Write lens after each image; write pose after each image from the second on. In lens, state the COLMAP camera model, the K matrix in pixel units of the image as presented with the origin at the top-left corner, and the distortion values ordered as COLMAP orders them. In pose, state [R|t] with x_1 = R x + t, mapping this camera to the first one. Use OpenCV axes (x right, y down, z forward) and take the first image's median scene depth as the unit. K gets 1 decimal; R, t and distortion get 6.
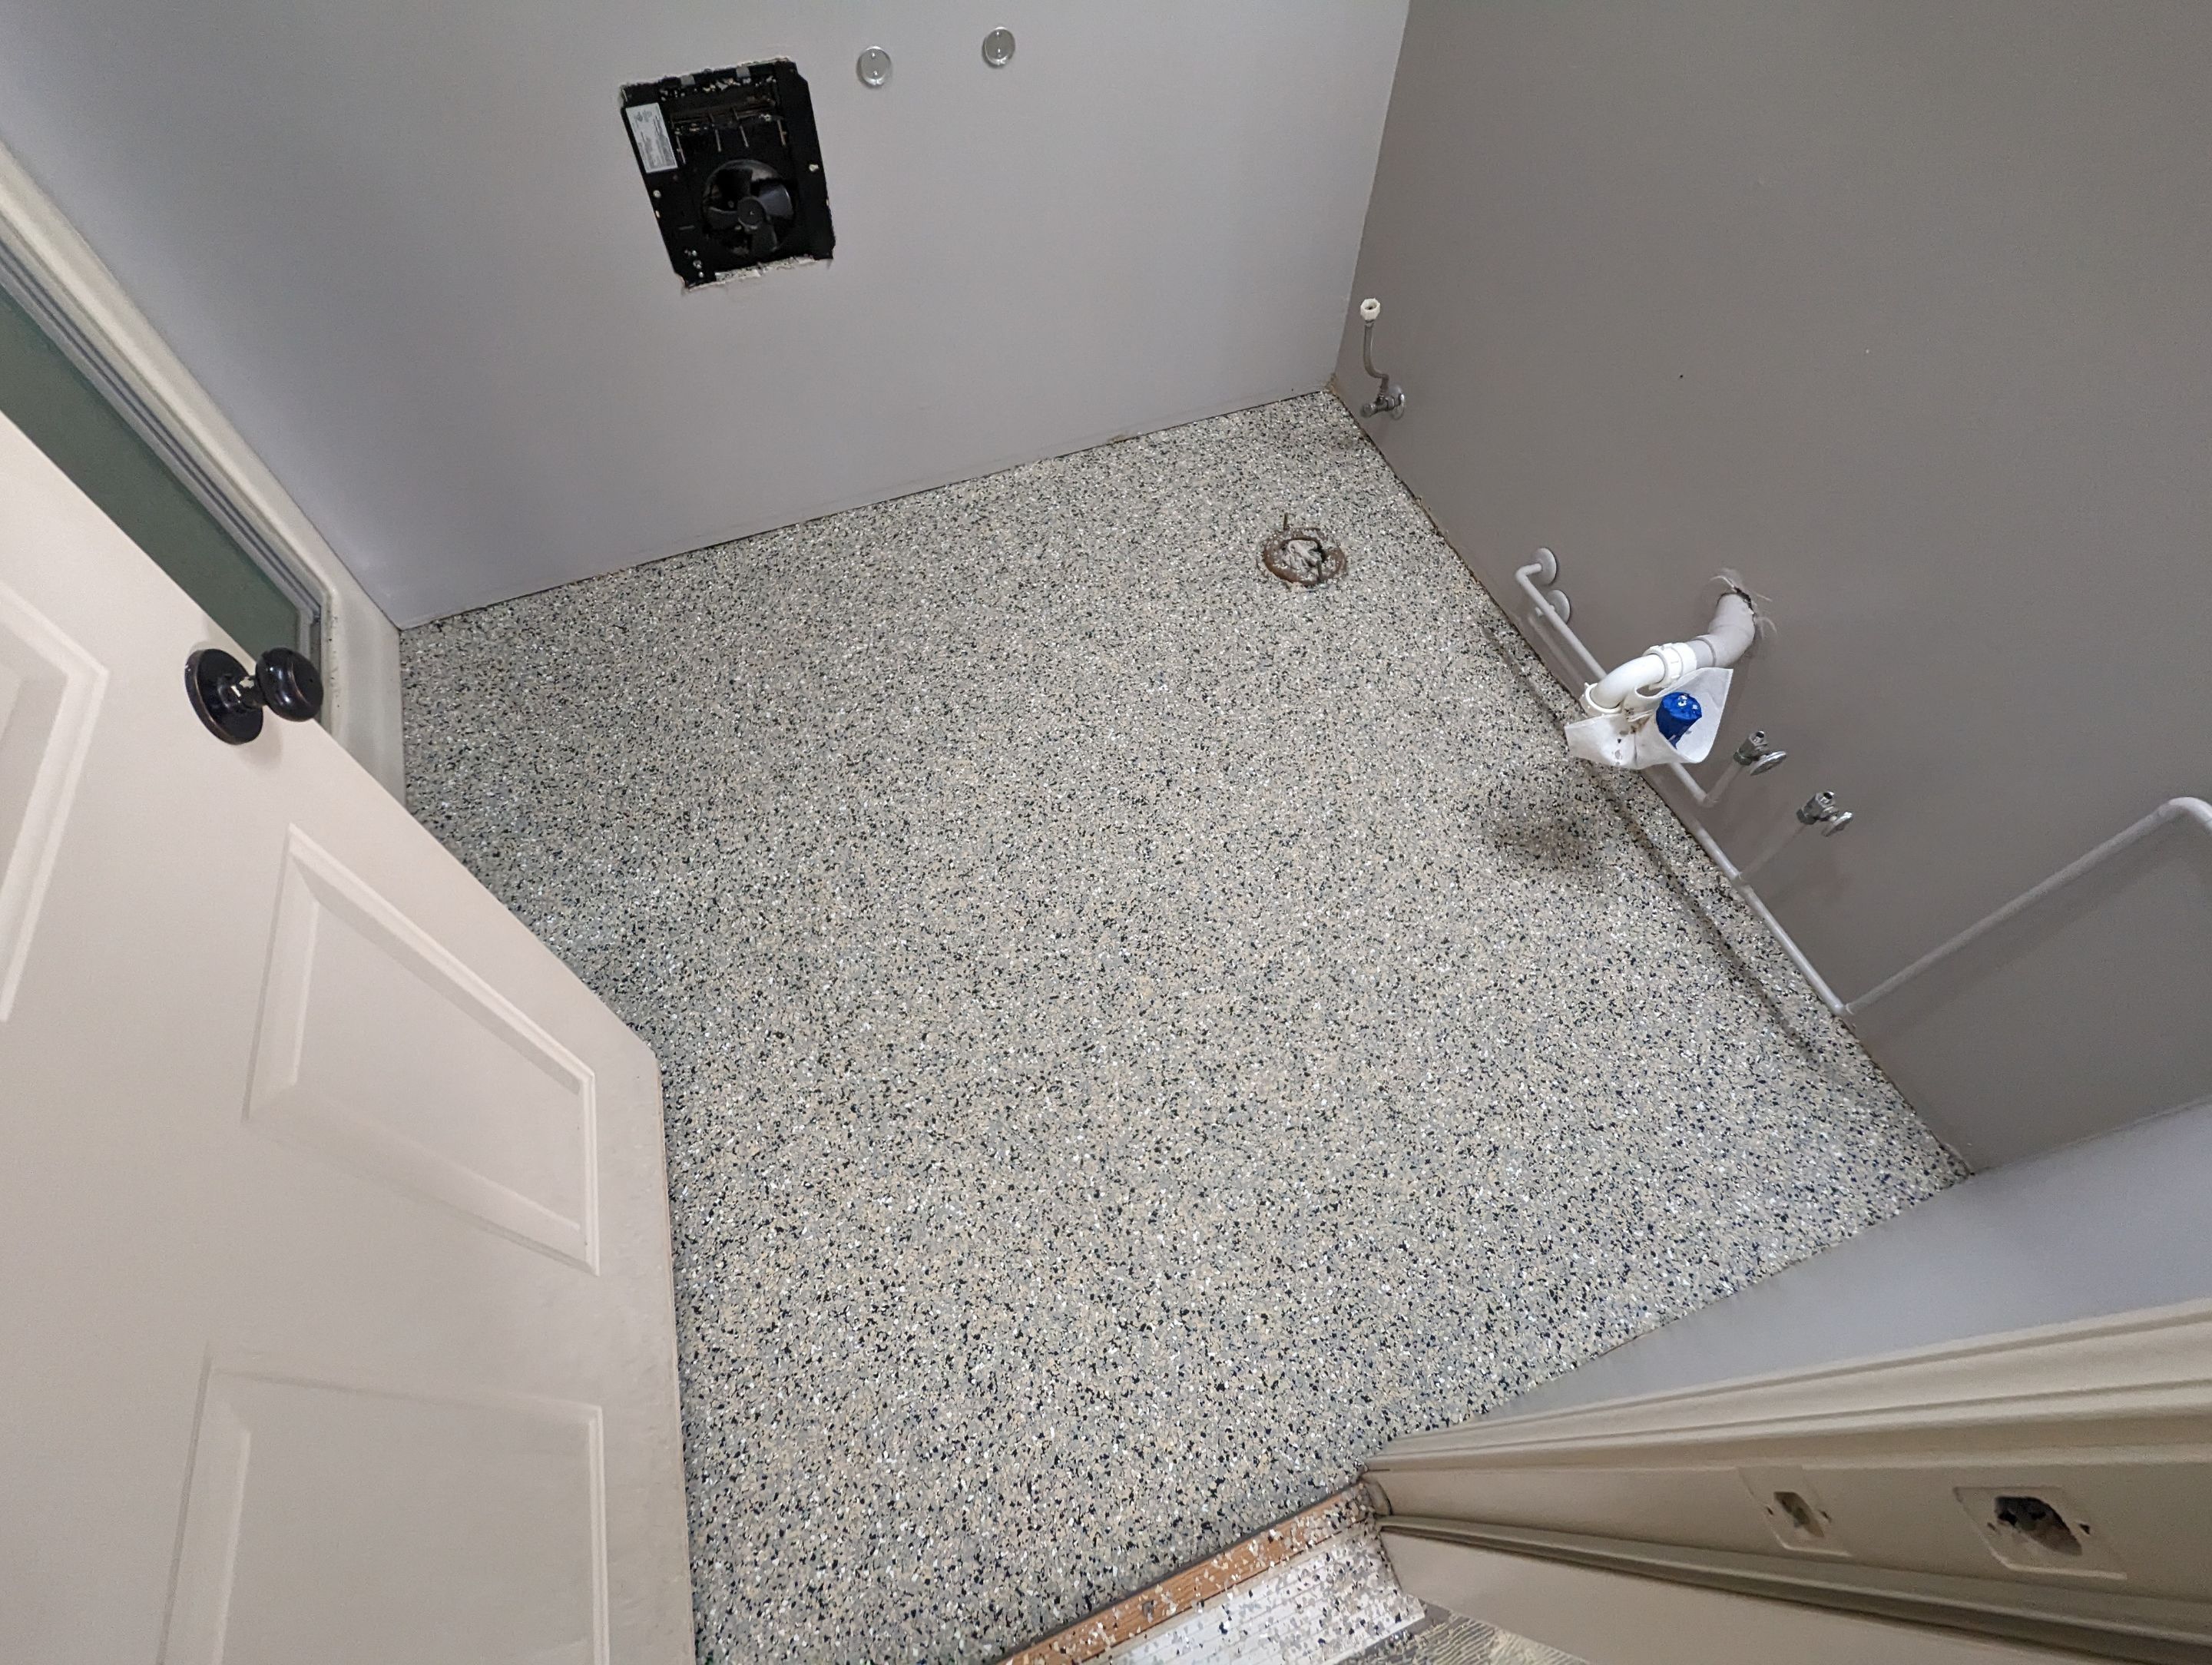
lens RADIAL K [[1038.8, 0, 1108.9], [0, 1038.8, 835.3], [0, 0, 1]] dist [-0.008885, 0.001235]
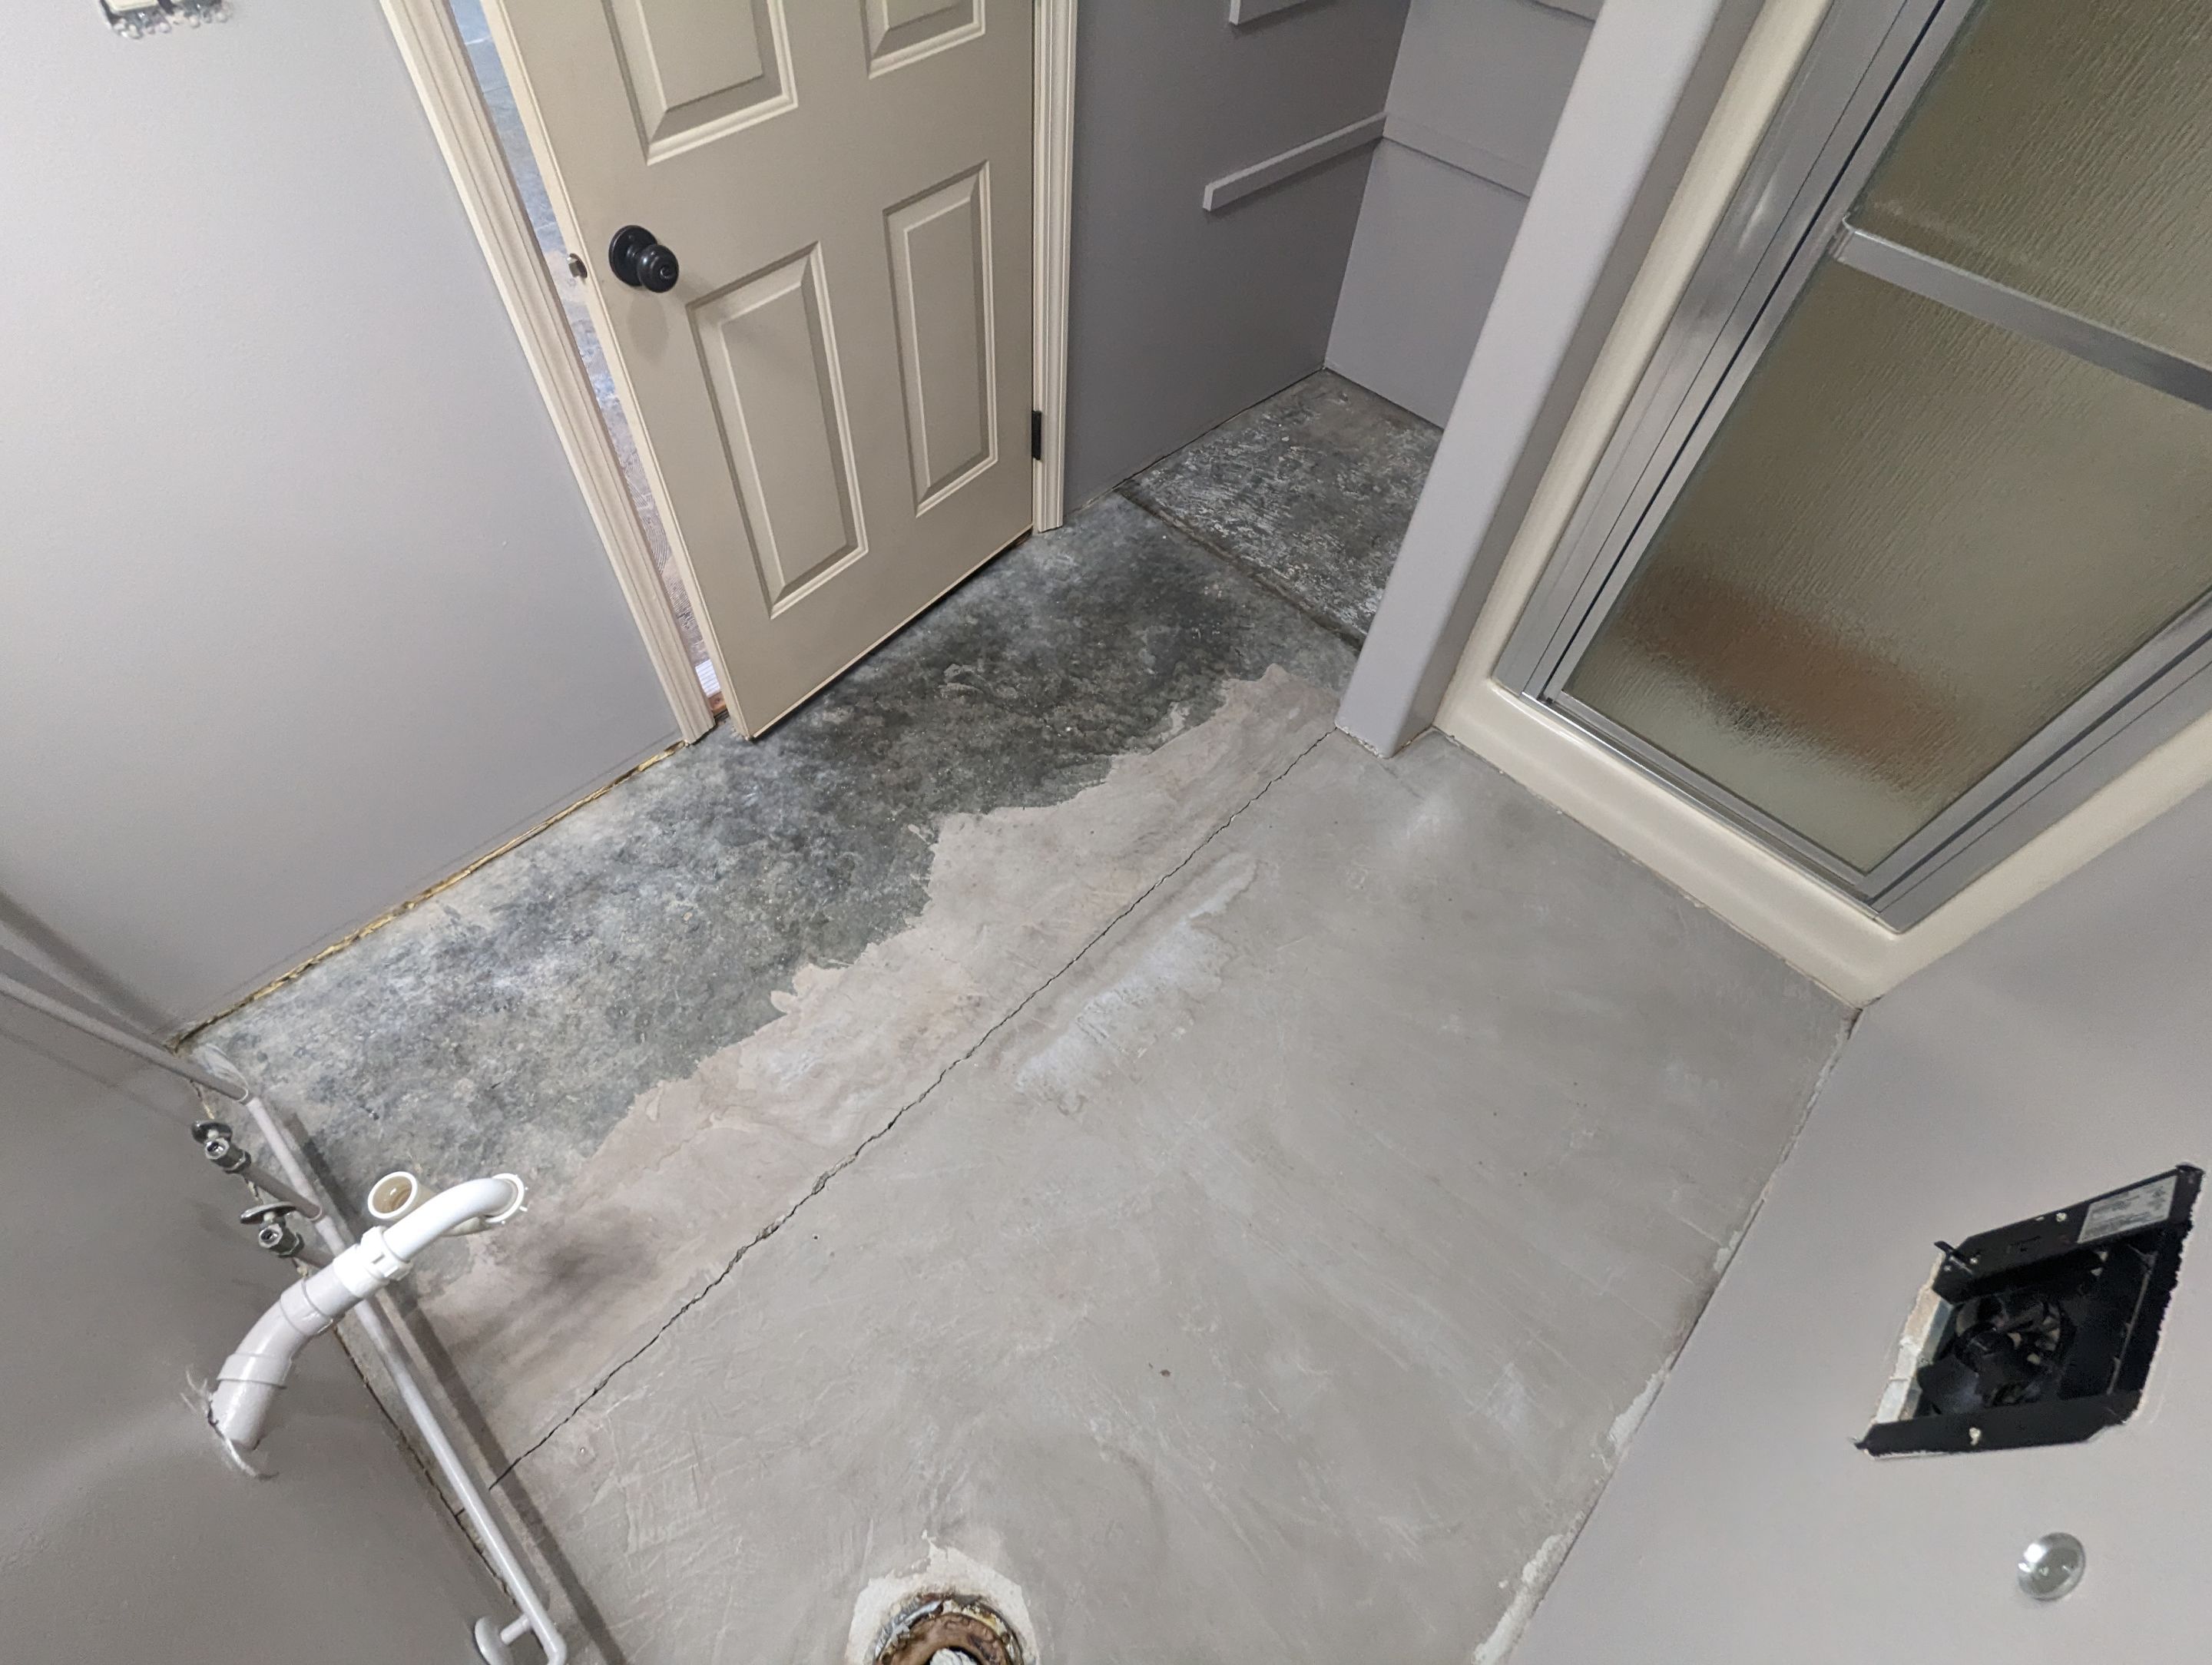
lens RADIAL K [[1038.8, 0, 1102.7], [0, 1038.8, 833.5], [0, 0, 1]] dist [-0.008885, 0.001235]
pose [[-0.889710, 0.340073, -0.304578, 0.158128], [-0.415857, -0.328447, 0.848048, -0.797484], [0.188361, 0.881177, 0.433644, 0.427256]]
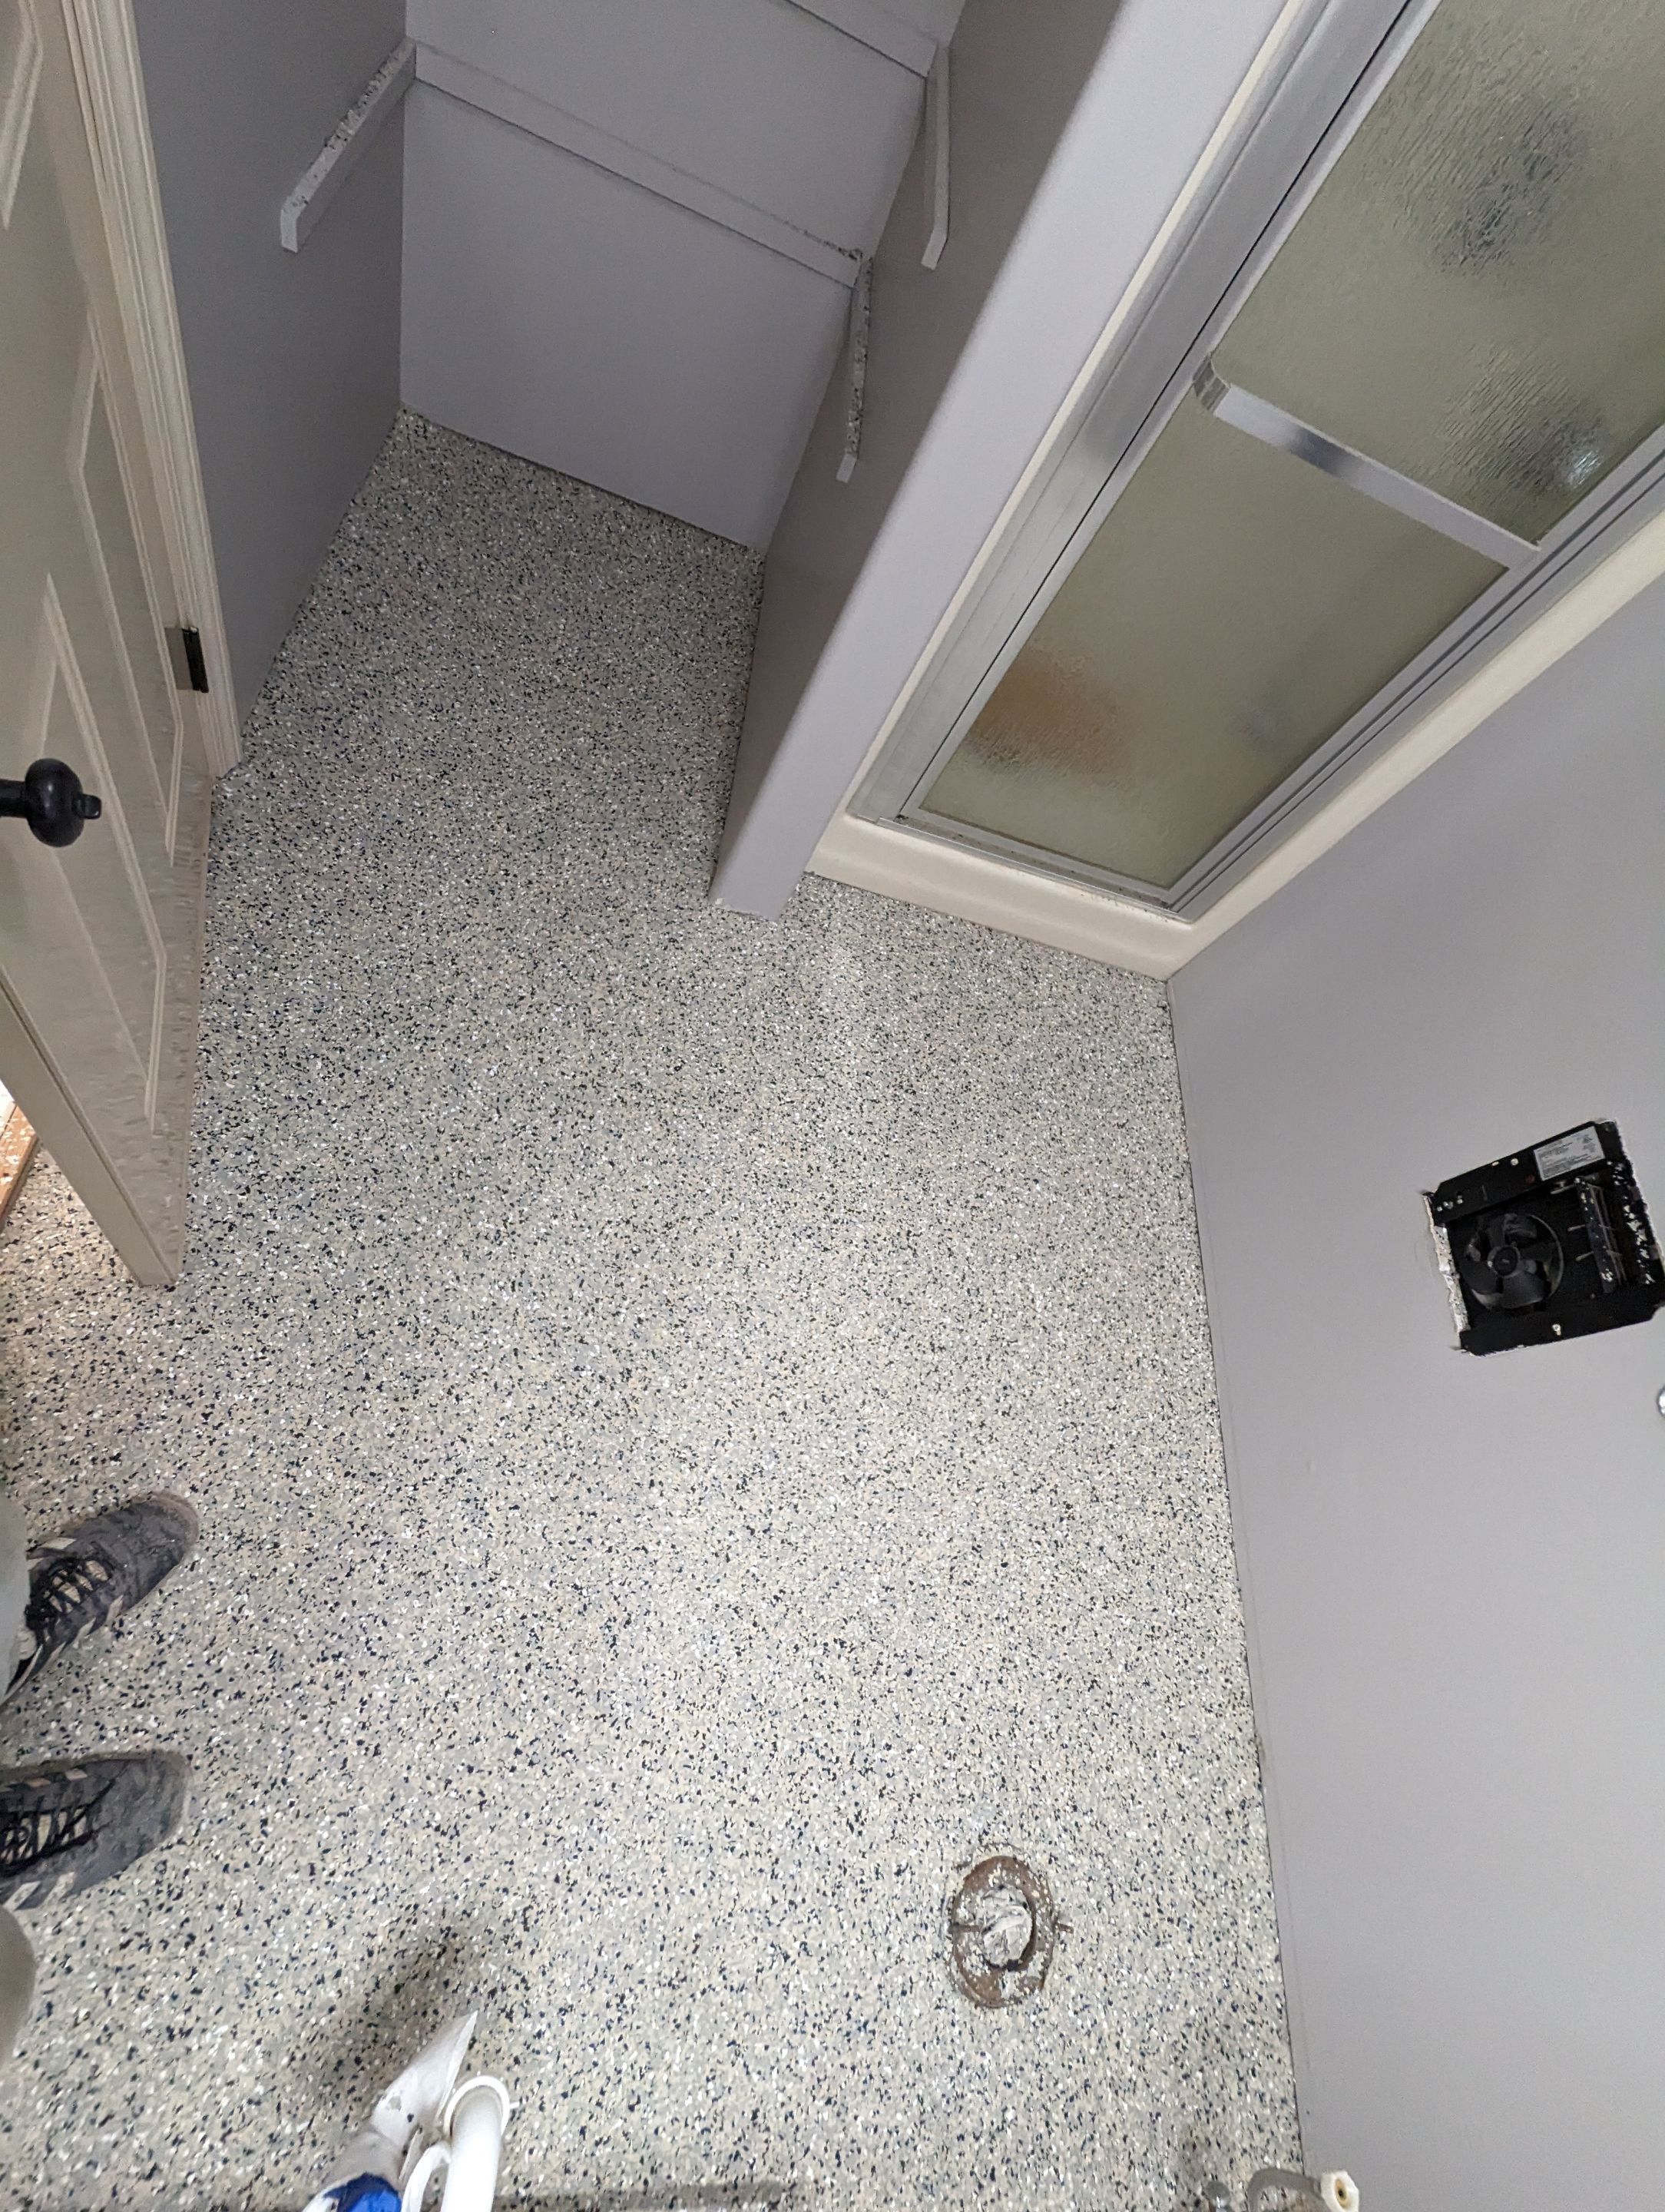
lens RADIAL K [[1038.8, 0, 835.7], [0, 1038.8, 1108.1], [0, 0, 1]] dist [-0.008885, 0.001235]
pose [[-0.395517, 0.731344, -0.555609, 0.276514], [-0.909247, -0.226318, 0.349357, -0.368296], [0.129755, 0.643363, 0.754485, 0.182649]]
